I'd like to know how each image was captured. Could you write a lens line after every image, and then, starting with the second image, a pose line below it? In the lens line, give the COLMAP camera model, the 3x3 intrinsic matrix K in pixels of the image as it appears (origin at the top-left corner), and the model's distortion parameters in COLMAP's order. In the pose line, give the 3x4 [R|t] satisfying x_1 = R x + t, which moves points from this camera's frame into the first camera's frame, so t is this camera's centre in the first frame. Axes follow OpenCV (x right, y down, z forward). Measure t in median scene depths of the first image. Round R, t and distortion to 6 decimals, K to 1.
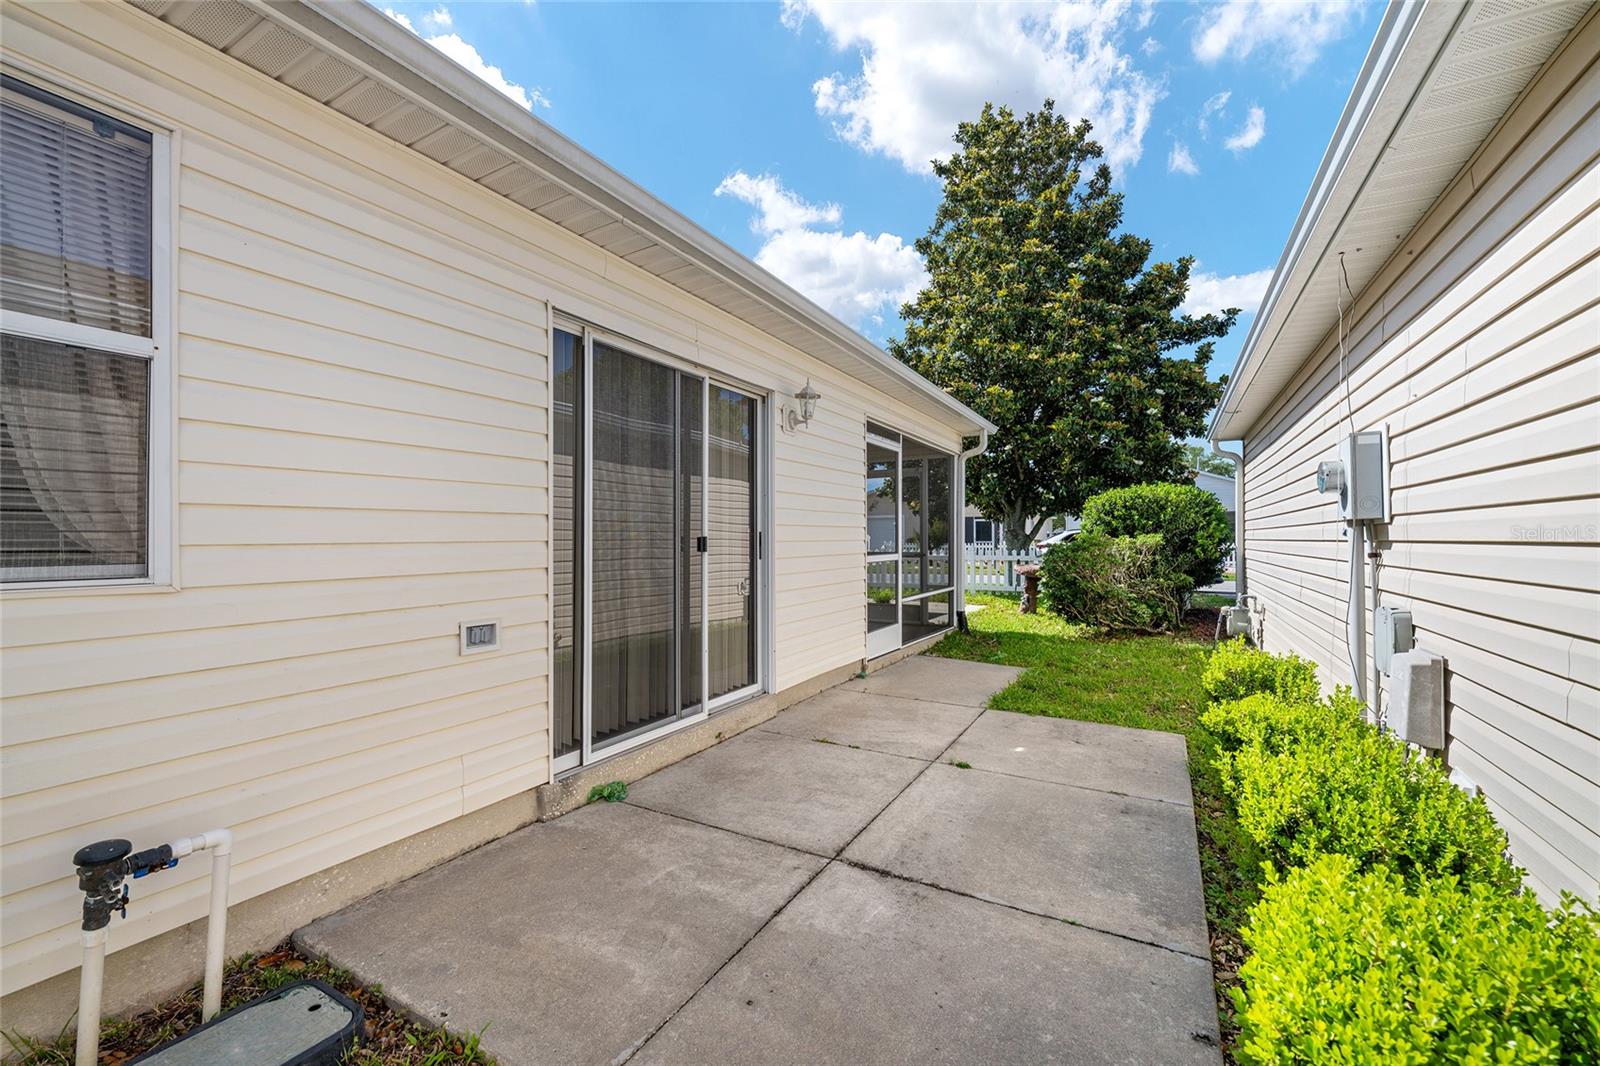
lens RADIAL K [[634.3, 0, 804.1], [0, 634.3, 535.8], [0, 0, 1]] dist [-0.000870, -0.000412]
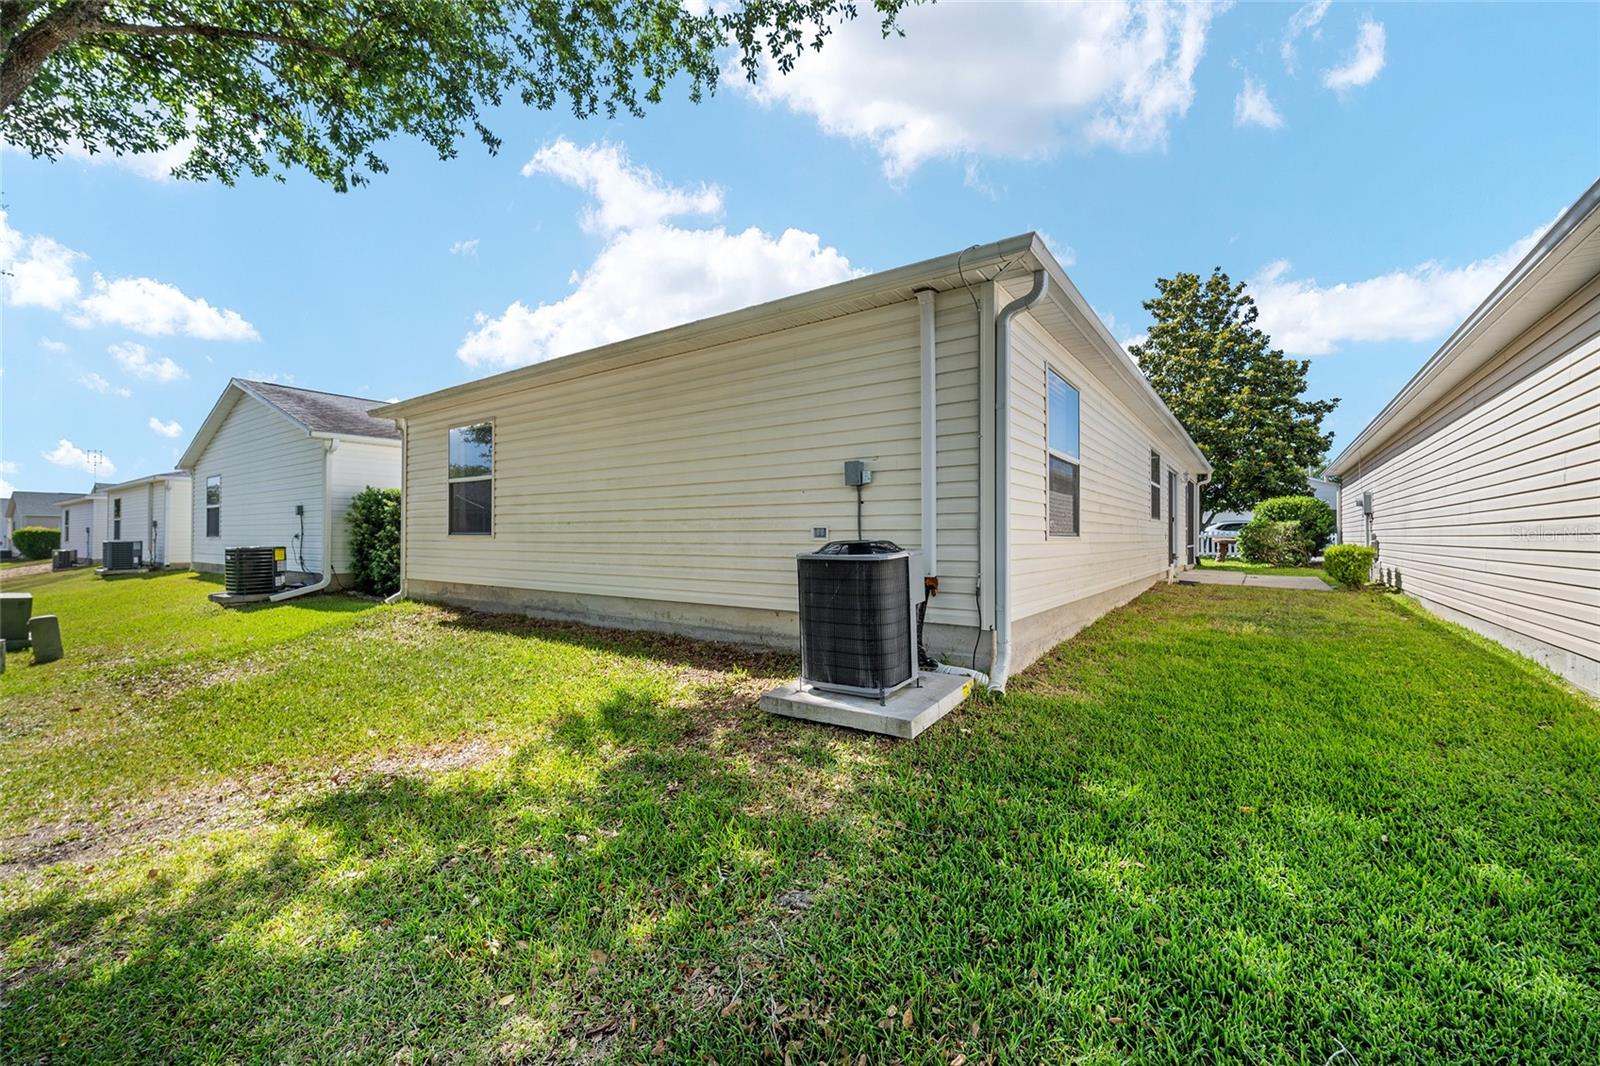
lens RADIAL K [[634.3, 0, 804.1], [0, 634.3, 535.8], [0, 0, 1]] dist [-0.000870, -0.000412]
pose [[0.994159, -0.003089, -0.107877, -0.680143], [0.003241, 0.999994, 0.001232, 0.031827], [0.107873, -0.001574, 0.994163, -1.025112]]
